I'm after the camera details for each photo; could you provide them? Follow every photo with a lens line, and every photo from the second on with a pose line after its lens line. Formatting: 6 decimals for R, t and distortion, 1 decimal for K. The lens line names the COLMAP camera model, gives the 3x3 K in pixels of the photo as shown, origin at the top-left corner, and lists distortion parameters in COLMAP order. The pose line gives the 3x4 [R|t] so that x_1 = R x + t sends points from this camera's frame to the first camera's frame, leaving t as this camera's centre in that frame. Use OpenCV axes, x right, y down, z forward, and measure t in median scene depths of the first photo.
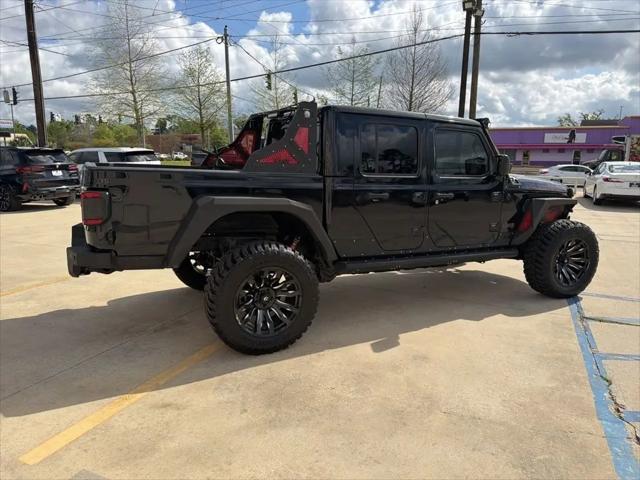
lens RADIAL K [[451.6, 0, 323.6], [0, 451.6, 239.1], [0, 0, 1]] dist [0.031652, -0.037903]
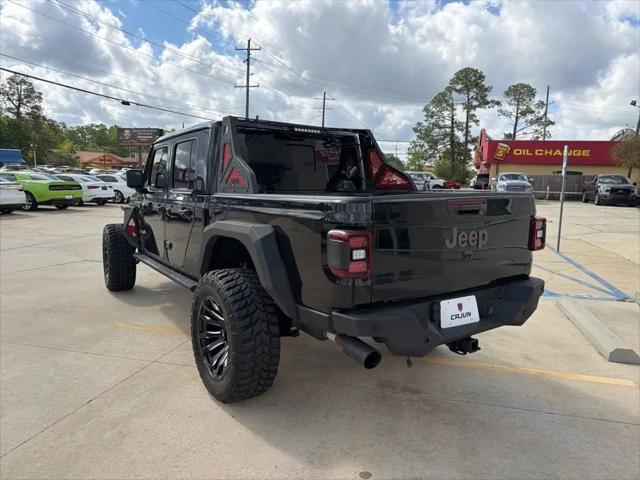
lens RADIAL K [[451.6, 0, 322.3], [0, 451.6, 242.4], [0, 0, 1]] dist [0.031652, -0.037903]
pose [[-0.152146, -0.160699, 0.975206, -0.877540], [0.160110, 0.969653, 0.184763, -0.190372], [-0.975303, 0.184251, -0.121799, 0.977842]]
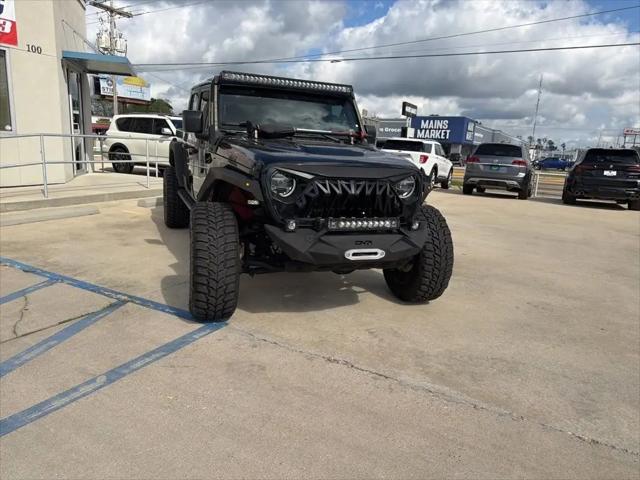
lens RADIAL K [[451.6, 0, 323.1], [0, 451.6, 243.3], [0, 0, 1]] dist [0.031652, -0.037903]
pose [[-0.081669, 0.199328, -0.976524, 1.227851], [-0.233847, 0.948613, 0.213188, -0.174012], [0.968837, 0.245768, -0.030860, 1.234798]]
